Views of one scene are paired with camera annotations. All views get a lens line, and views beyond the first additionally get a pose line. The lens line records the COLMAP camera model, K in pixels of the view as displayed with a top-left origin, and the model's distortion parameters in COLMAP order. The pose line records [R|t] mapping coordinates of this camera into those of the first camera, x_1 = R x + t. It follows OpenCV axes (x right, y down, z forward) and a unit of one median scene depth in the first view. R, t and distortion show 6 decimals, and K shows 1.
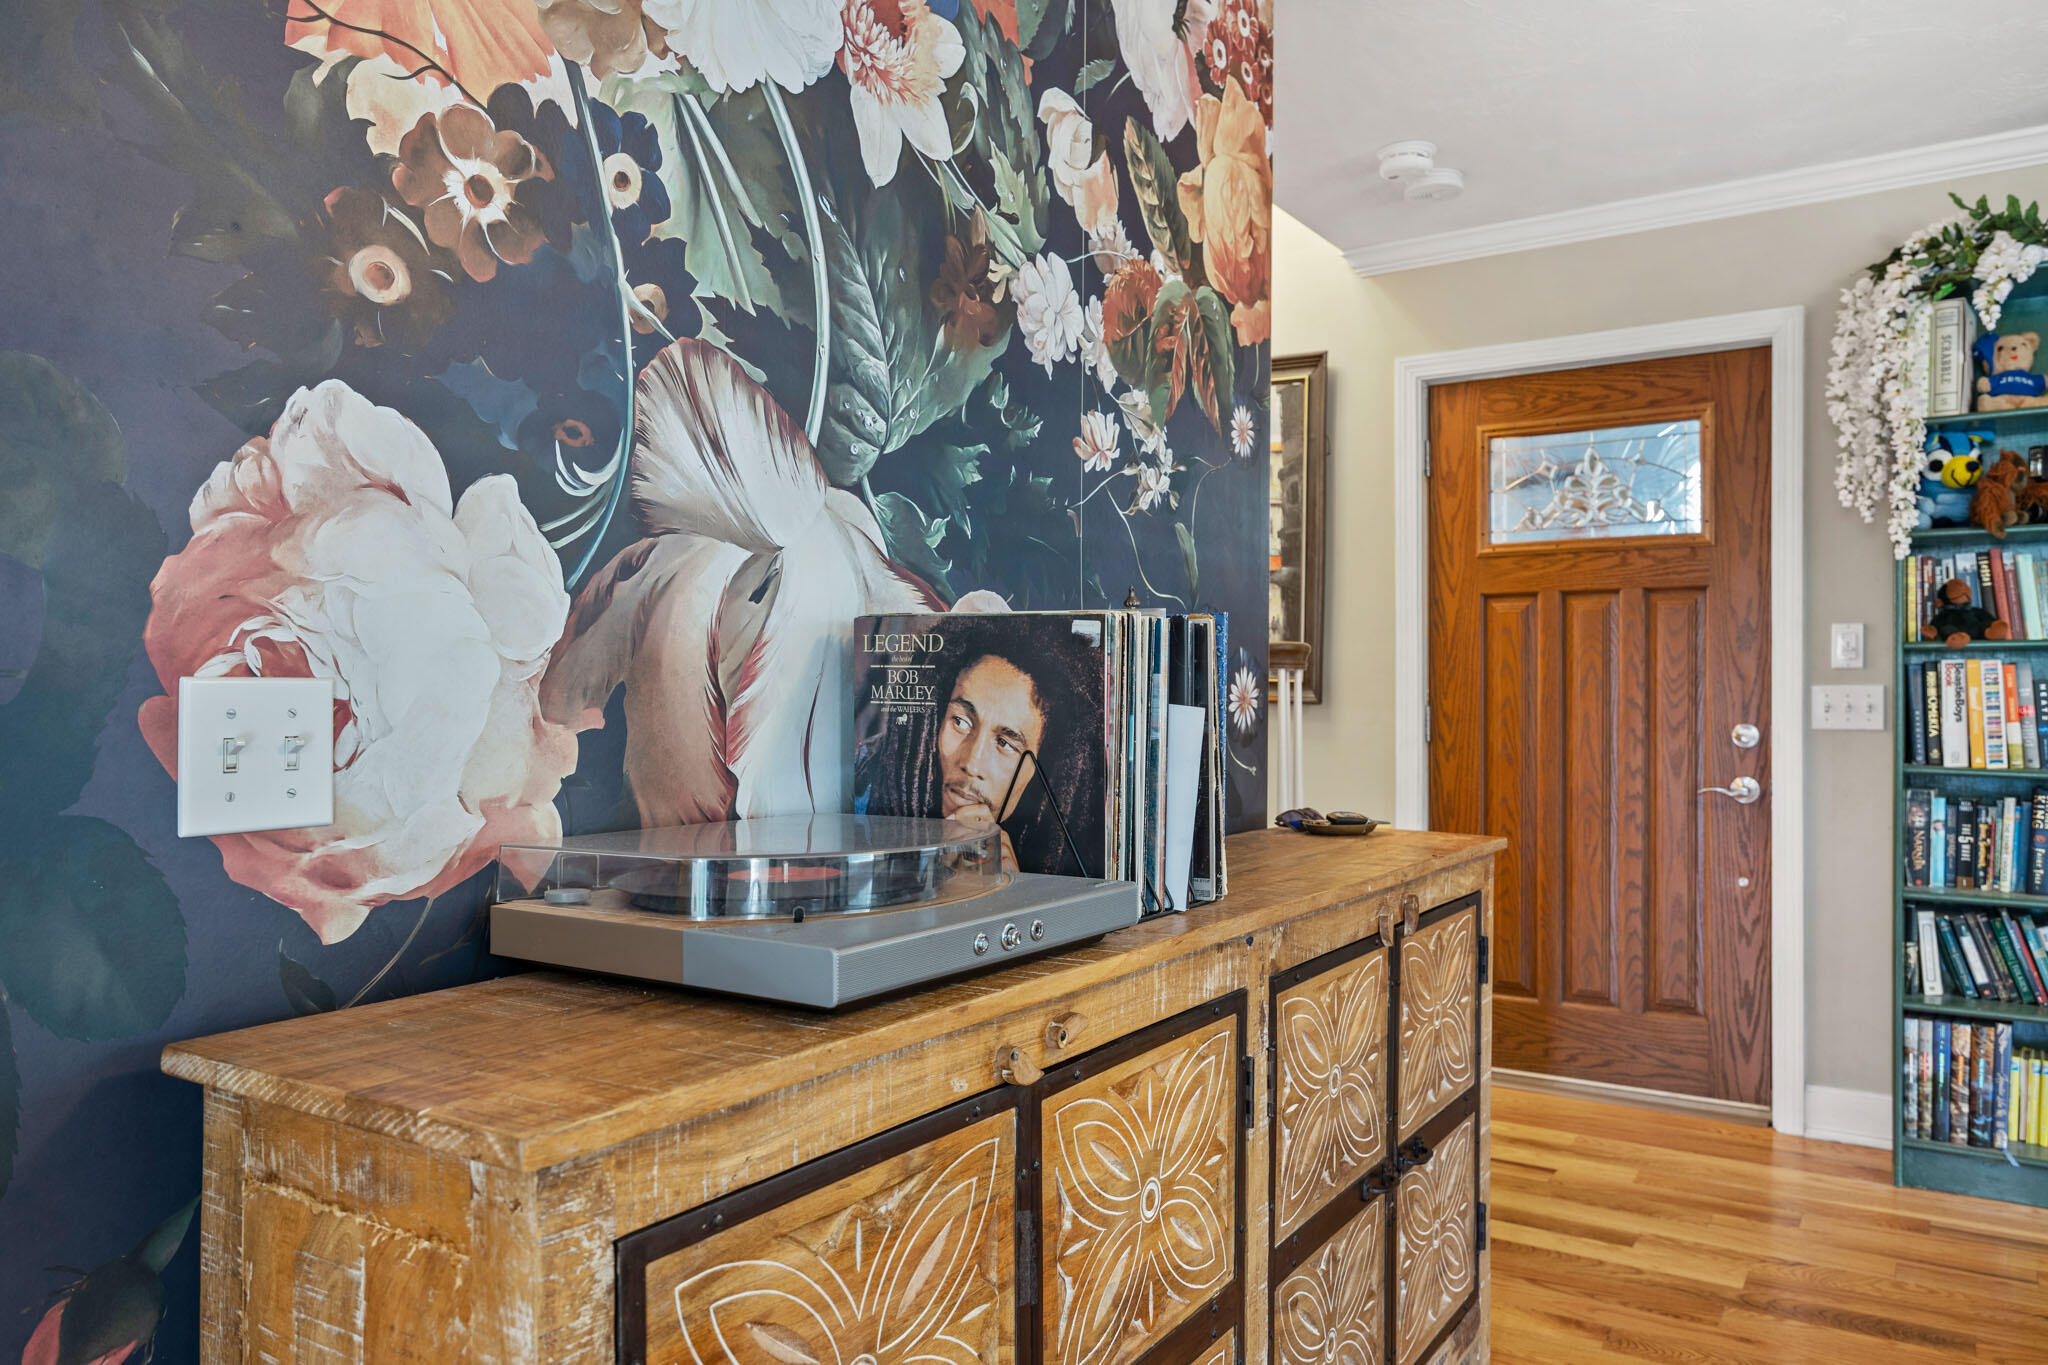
lens RADIAL K [[1421.3, 0, 1021.2], [0, 1421.3, 695.9], [0, 0, 1]] dist [-0.004425, 0.000432]
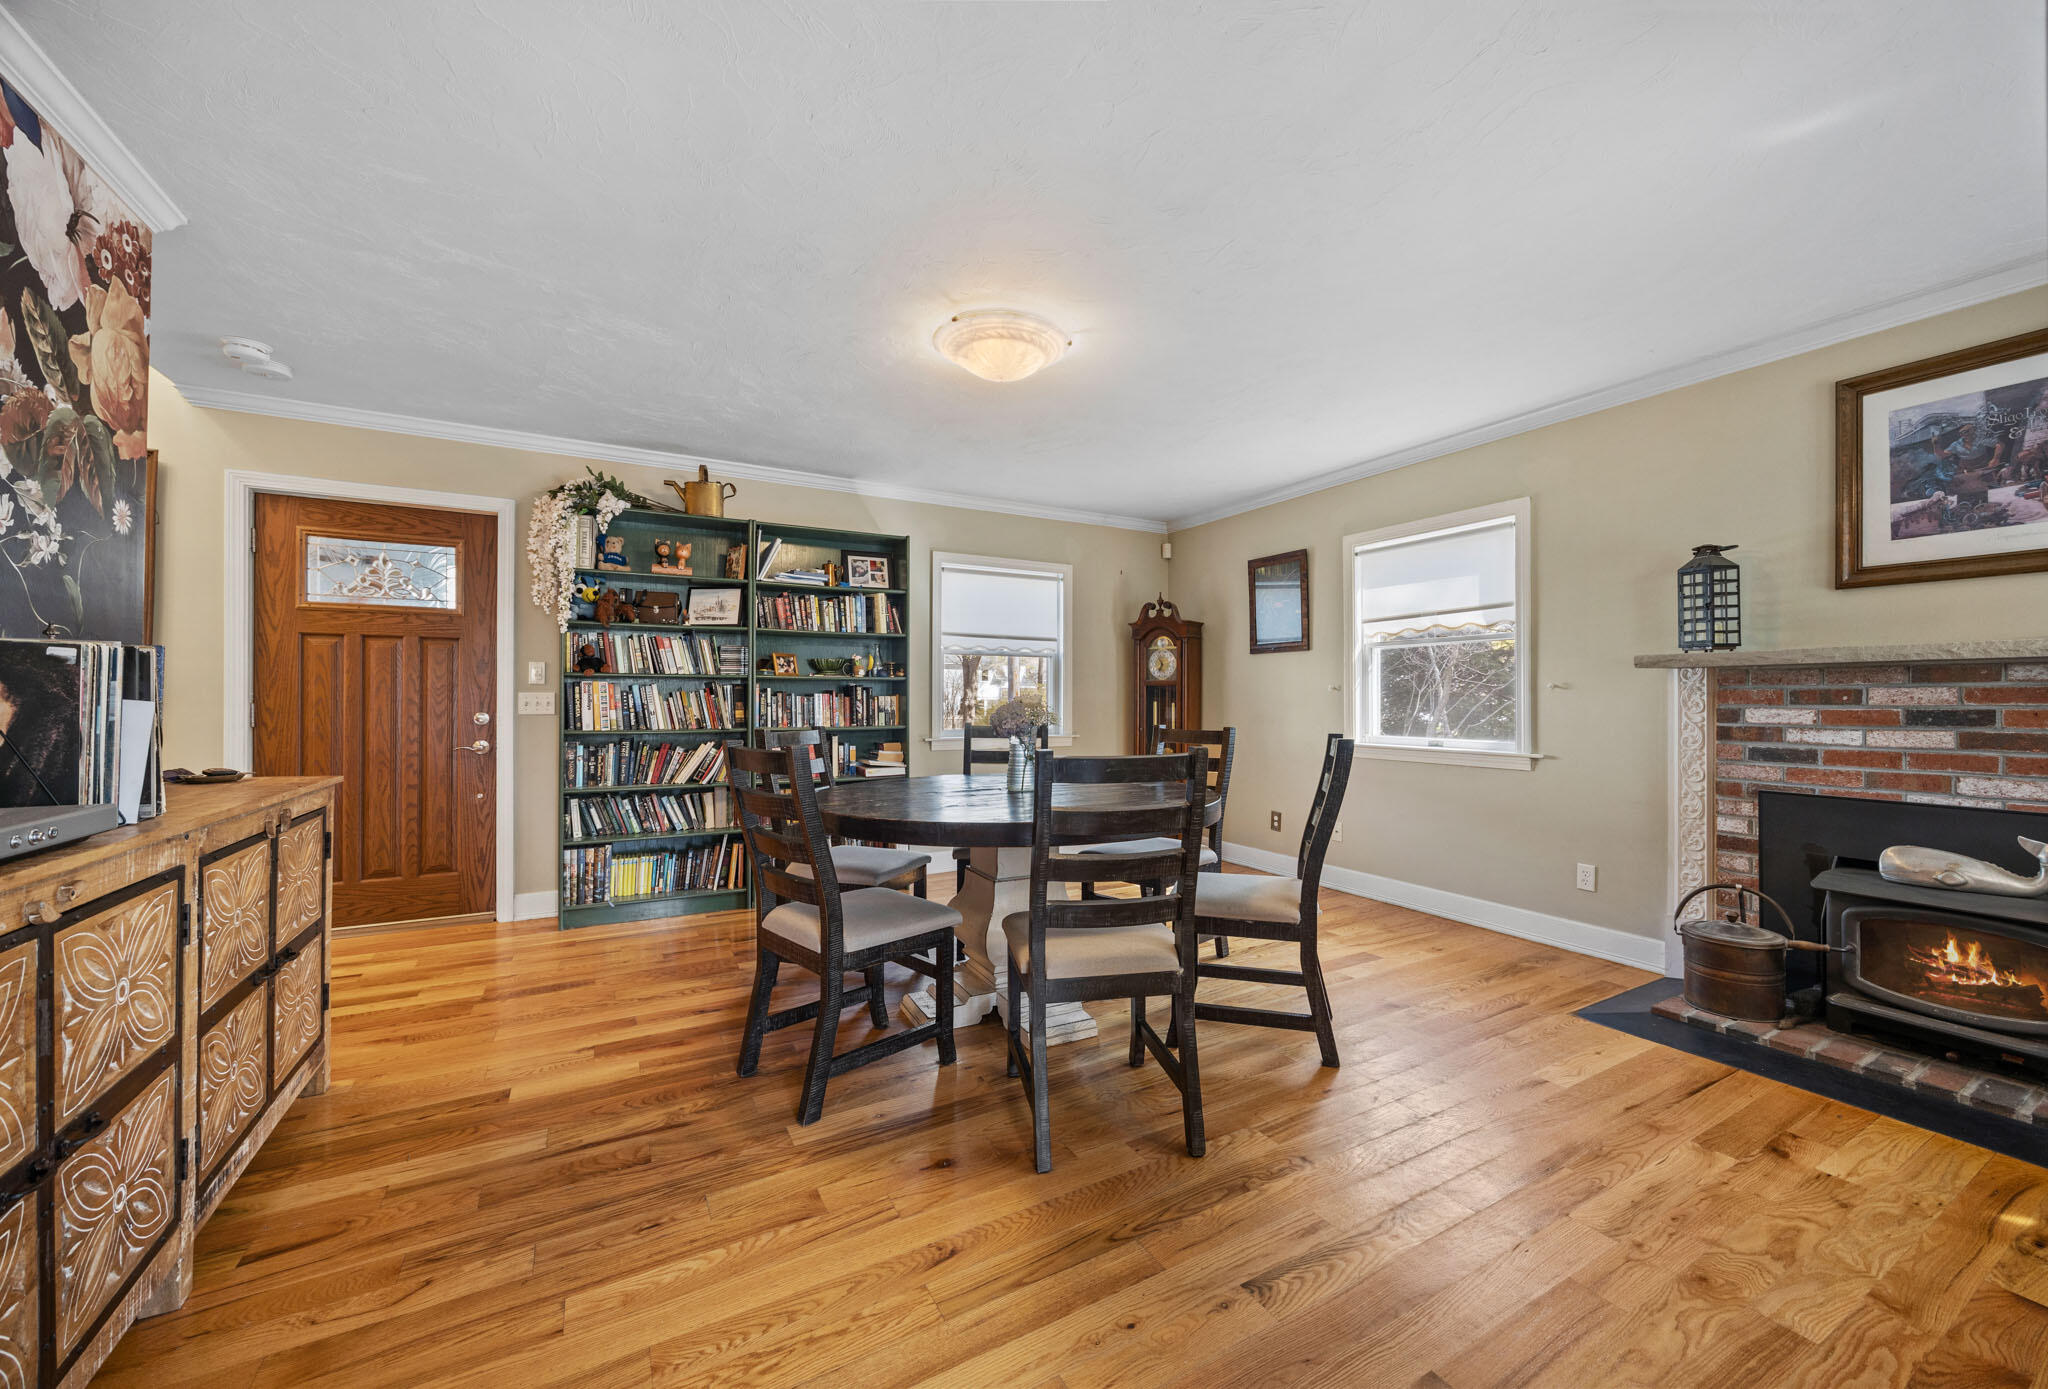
lens RADIAL K [[792.0, 0, 1040.4], [0, 792.0, 696.2], [0, 0, 1]] dist [-0.002463, -0.000338]
pose [[0.456165, 0.004734, 0.889882, -0.149668], [-0.001764, 0.999989, -0.004415, 0.002707], [-0.889893, 0.000444, 0.456169, -0.244642]]
